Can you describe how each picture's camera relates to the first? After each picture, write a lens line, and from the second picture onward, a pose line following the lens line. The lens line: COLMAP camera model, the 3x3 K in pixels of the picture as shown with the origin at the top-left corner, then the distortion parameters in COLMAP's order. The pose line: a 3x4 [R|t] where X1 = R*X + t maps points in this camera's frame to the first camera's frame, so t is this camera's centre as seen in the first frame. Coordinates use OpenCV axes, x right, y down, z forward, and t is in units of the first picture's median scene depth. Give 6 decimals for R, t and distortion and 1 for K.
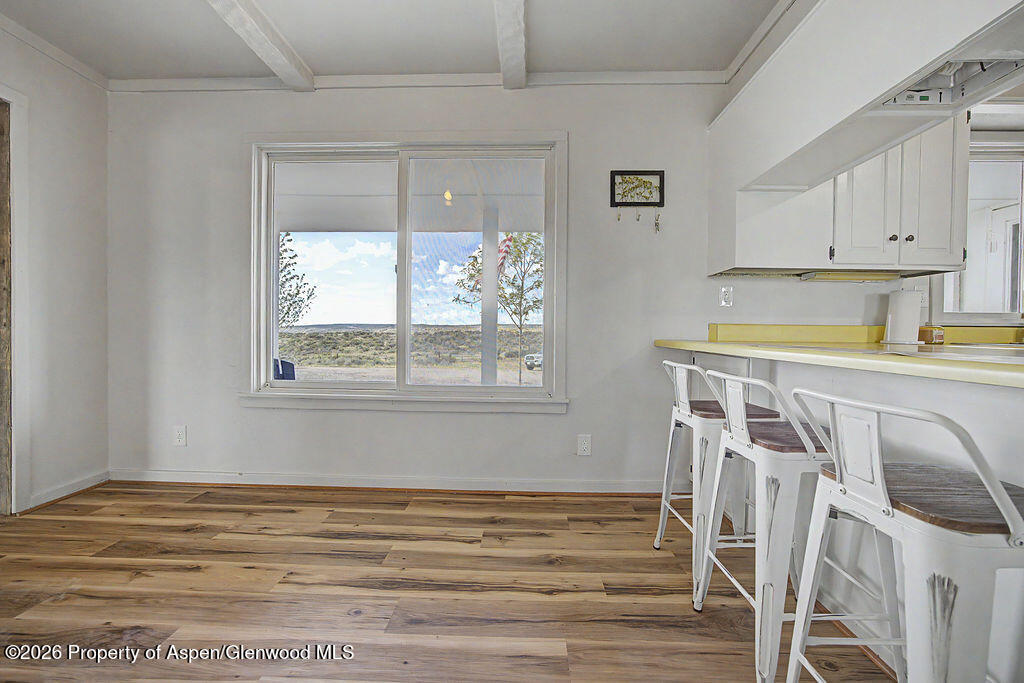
lens RADIAL K [[417.1, 0, 514.7], [0, 417.1, 330.8], [0, 0, 1]] dist [-0.014143, 0.000062]
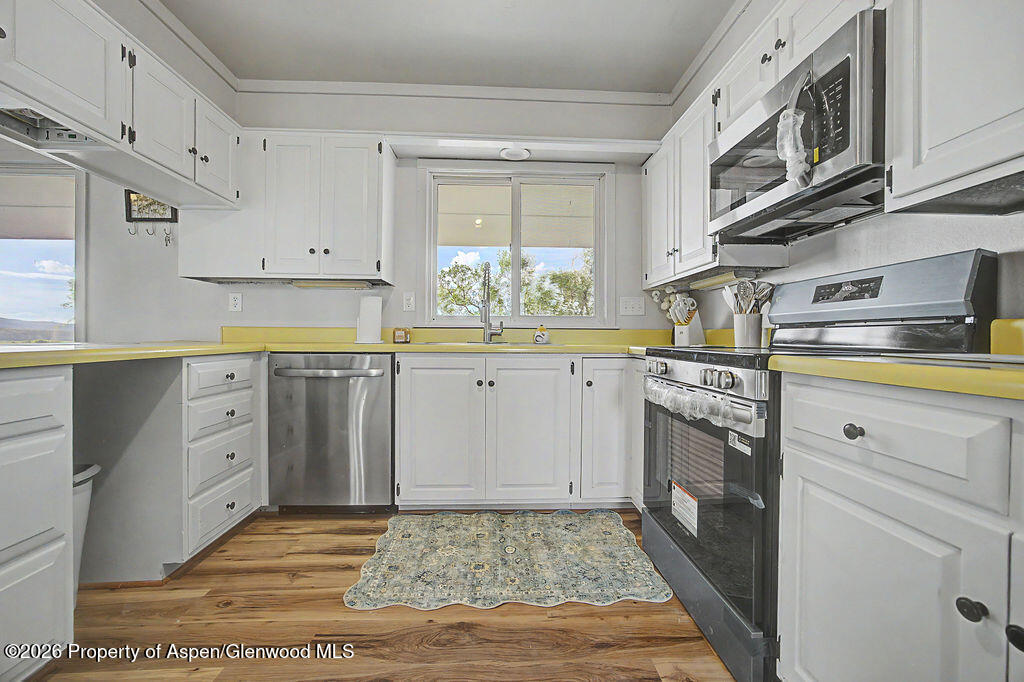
lens RADIAL K [[399.3, 0, 511.8], [0, 399.3, 339.0], [0, 0, 1]] dist [-0.031266, 0.010040]
pose [[0.997745, 0.000538, 0.067113, 1.198423], [-0.001093, 0.999965, 0.008237, 0.010072], [-0.067107, -0.008292, 0.997711, -0.128404]]
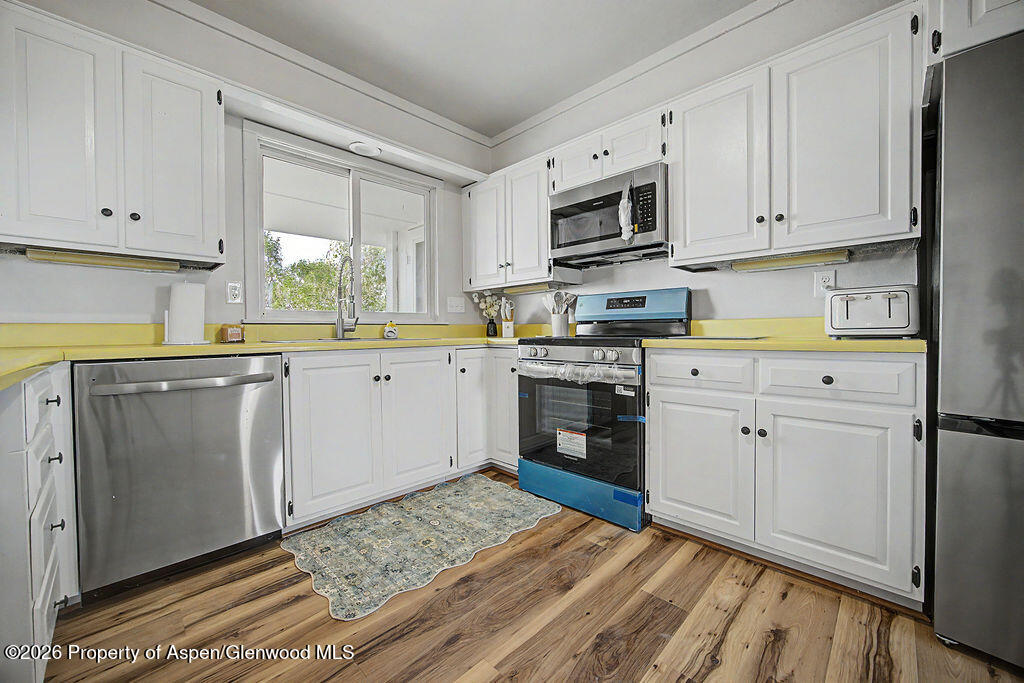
lens RADIAL K [[394.4, 0, 514.0], [0, 394.4, 337.4], [0, 0, 1]] dist [-0.031432, 0.012045]
pose [[0.686347, -0.023901, 0.726881, 0.972321], [0.011588, 0.999692, 0.021930, 0.008546], [-0.727182, -0.006629, 0.686413, -0.098402]]
